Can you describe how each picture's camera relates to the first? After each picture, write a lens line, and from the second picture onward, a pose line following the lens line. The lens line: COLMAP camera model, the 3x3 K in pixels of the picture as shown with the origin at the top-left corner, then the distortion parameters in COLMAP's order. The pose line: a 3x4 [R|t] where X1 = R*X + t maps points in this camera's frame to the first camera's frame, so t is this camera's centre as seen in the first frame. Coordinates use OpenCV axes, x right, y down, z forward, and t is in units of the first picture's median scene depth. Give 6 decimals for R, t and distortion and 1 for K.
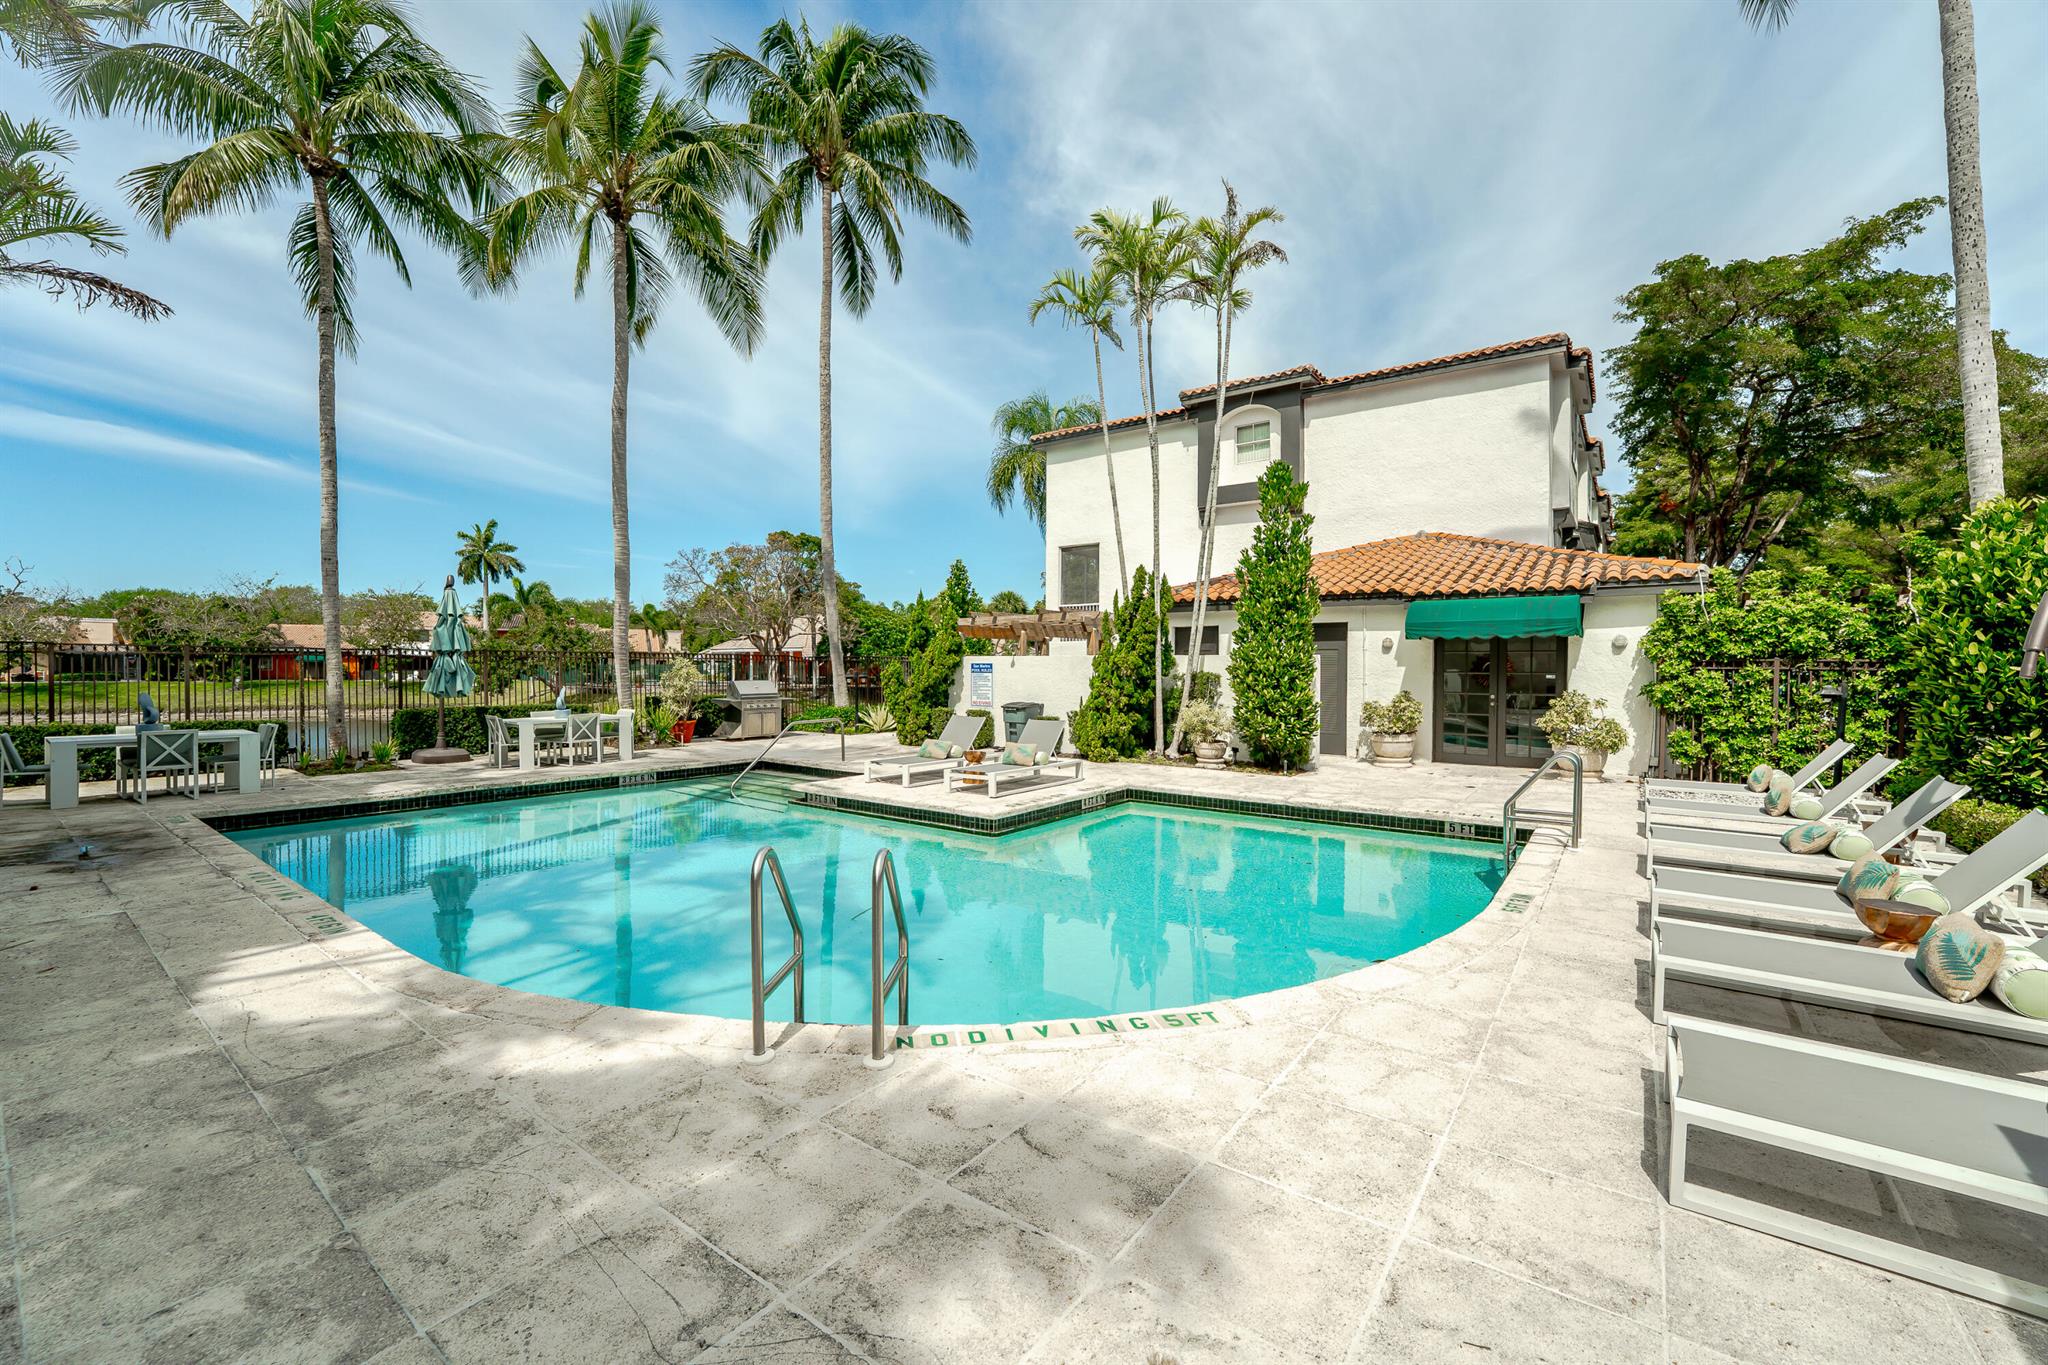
lens RADIAL K [[815.1, 0, 1075.9], [0, 815.1, 665.0], [0, 0, 1]] dist [0.001560, 0.000012]
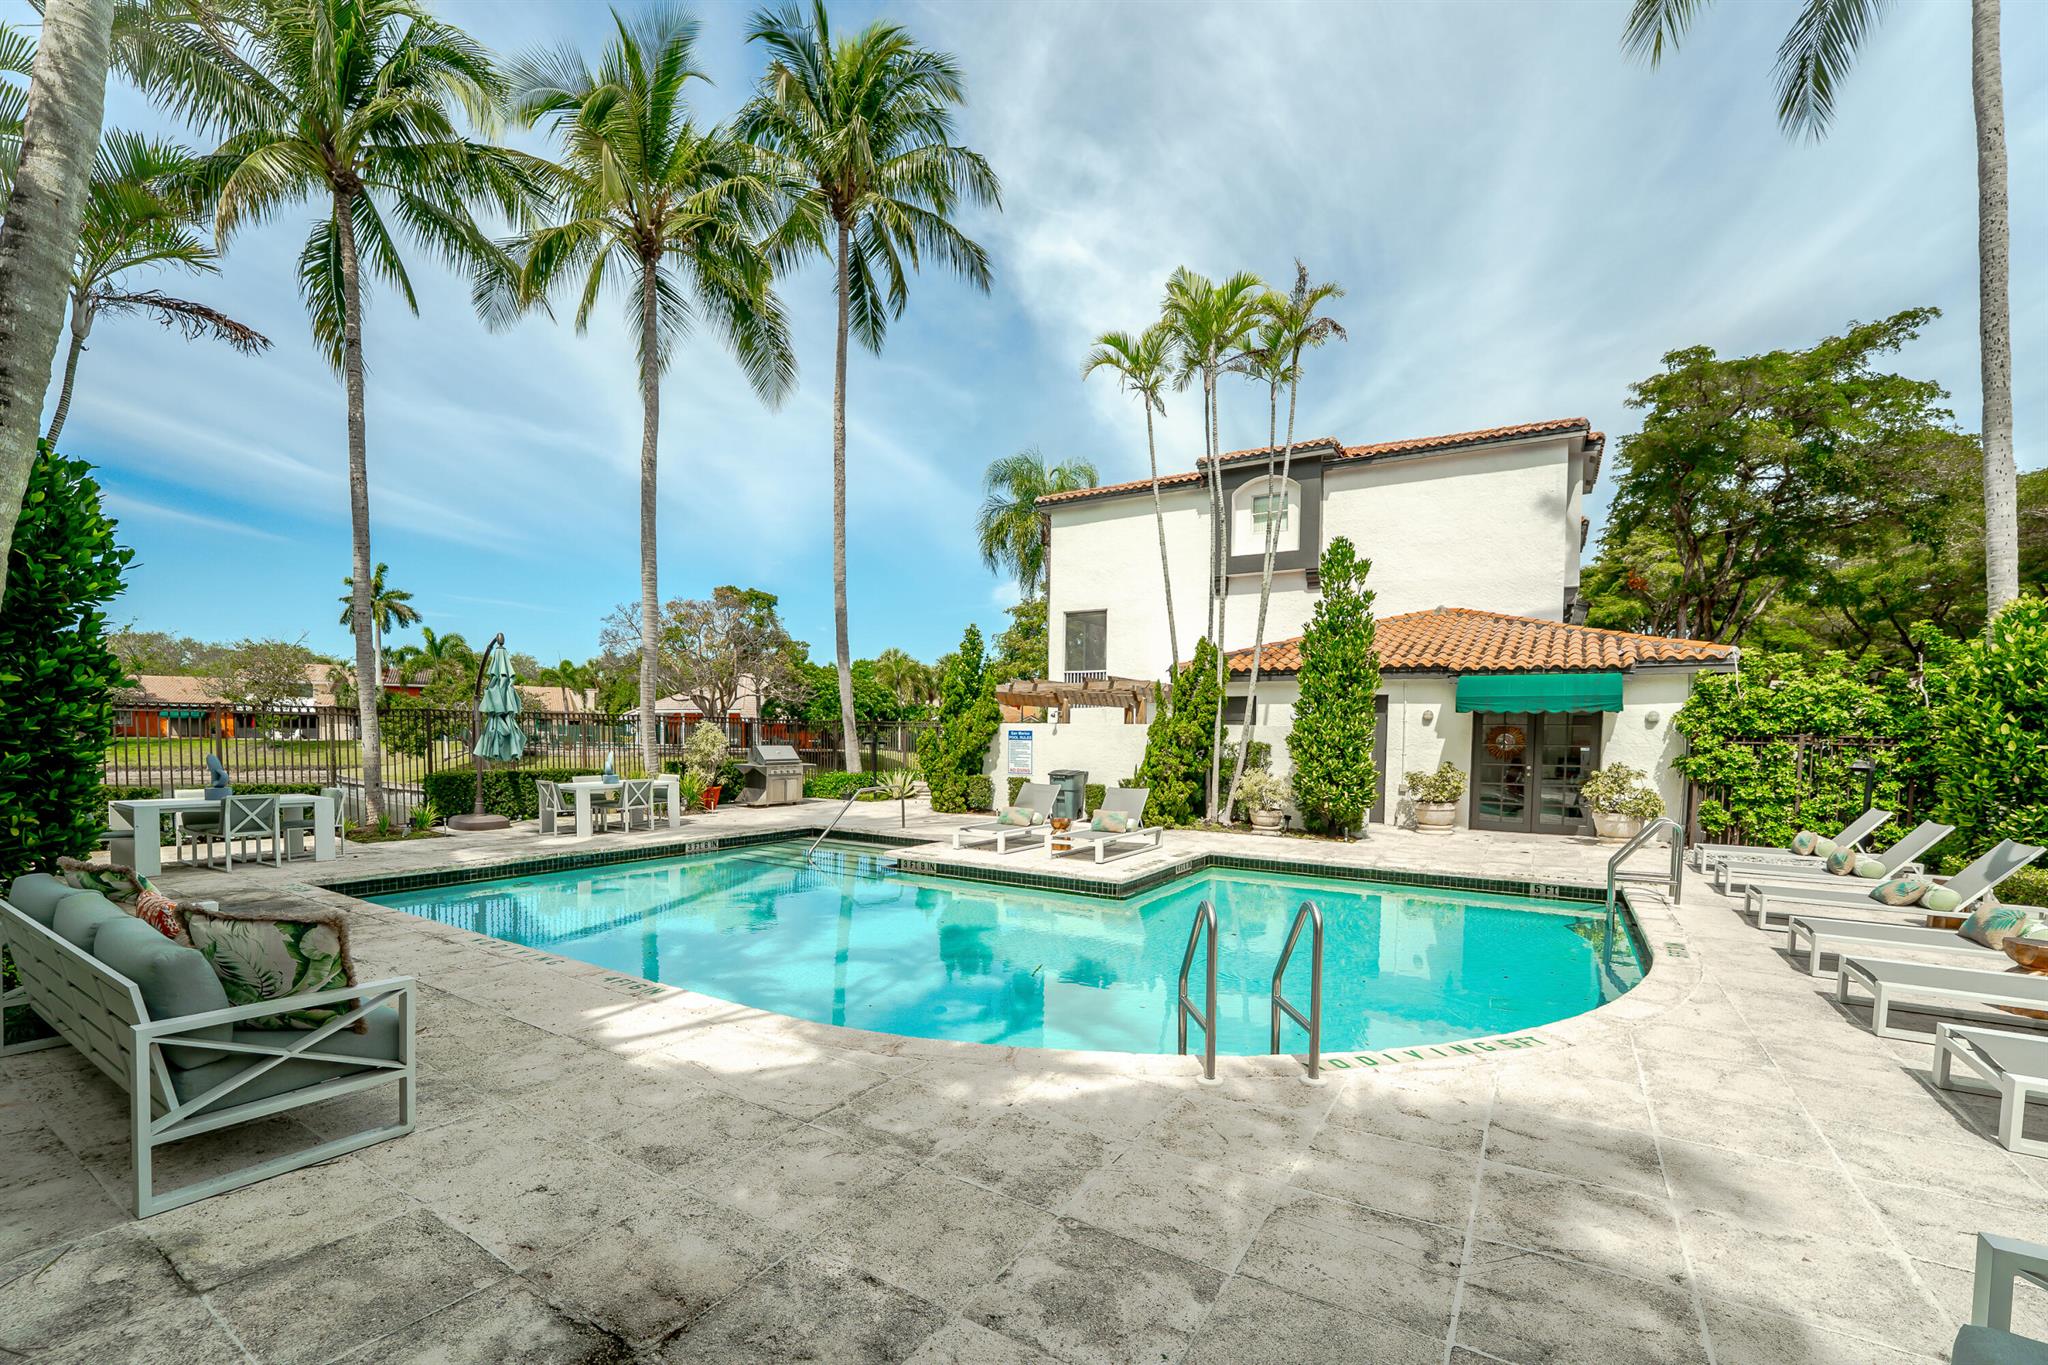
lens RADIAL K [[835.0, 0, 1085.5], [0, 835.0, 761.8], [0, 0, 1]] dist [0.013343, -0.007637]
pose [[0.996163, 0.006790, 0.087253, -0.153848], [-0.010035, 0.999272, 0.036804, -0.002761], [-0.086939, -0.037538, 0.995506, -0.030664]]
